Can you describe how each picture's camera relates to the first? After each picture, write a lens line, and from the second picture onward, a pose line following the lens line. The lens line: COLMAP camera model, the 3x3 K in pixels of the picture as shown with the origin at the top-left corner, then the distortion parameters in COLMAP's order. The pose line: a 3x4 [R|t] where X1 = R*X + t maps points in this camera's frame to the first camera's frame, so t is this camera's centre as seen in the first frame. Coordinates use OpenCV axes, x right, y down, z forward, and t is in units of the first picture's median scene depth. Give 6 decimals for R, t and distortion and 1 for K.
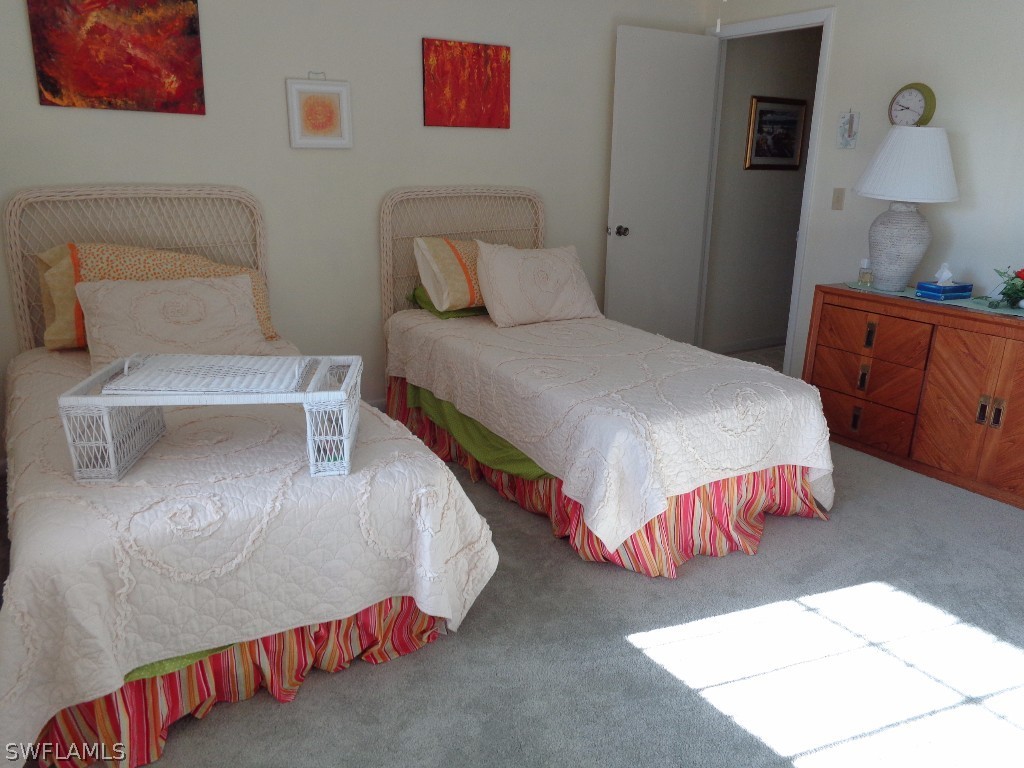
lens RADIAL K [[764.5, 0, 512.1], [0, 764.5, 384.7], [0, 0, 1]] dist [-0.001199, 0.005889]
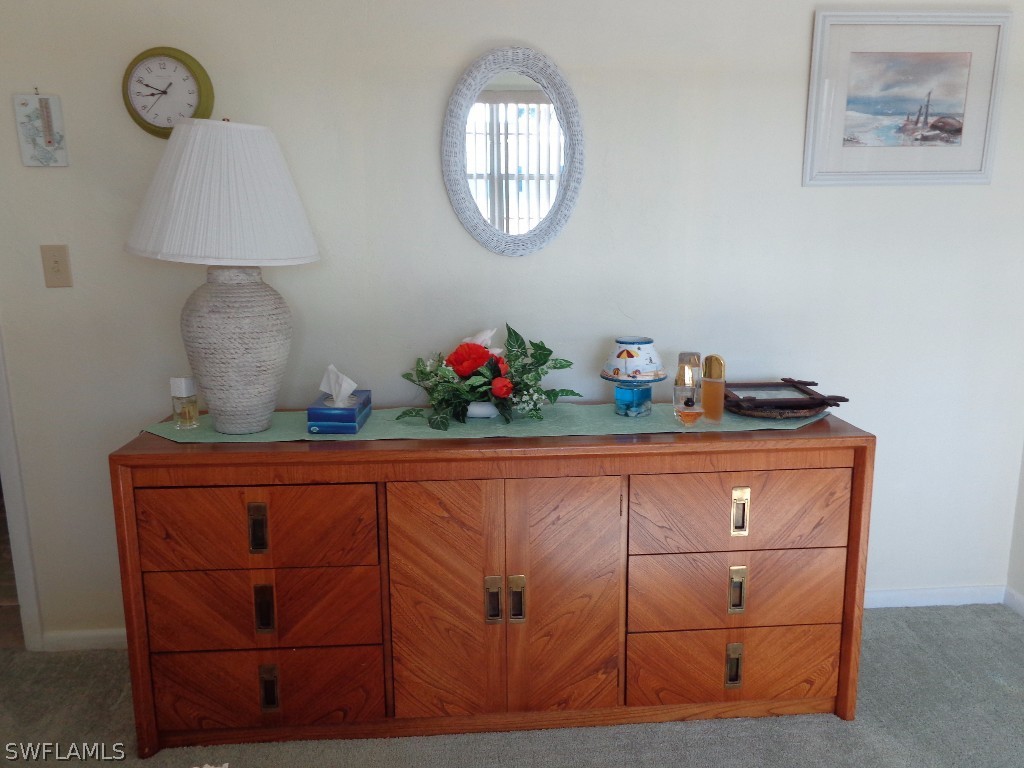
lens RADIAL K [[843.2, 0, 512.3], [0, 843.2, 382.4], [0, 0, 1]] dist [-0.006976, -0.005628]
pose [[0.460607, -0.207864, 0.862922, 0.087124], [0.263382, 0.960413, 0.090761, -0.165626], [-0.847627, 0.185473, 0.497120, 0.571167]]
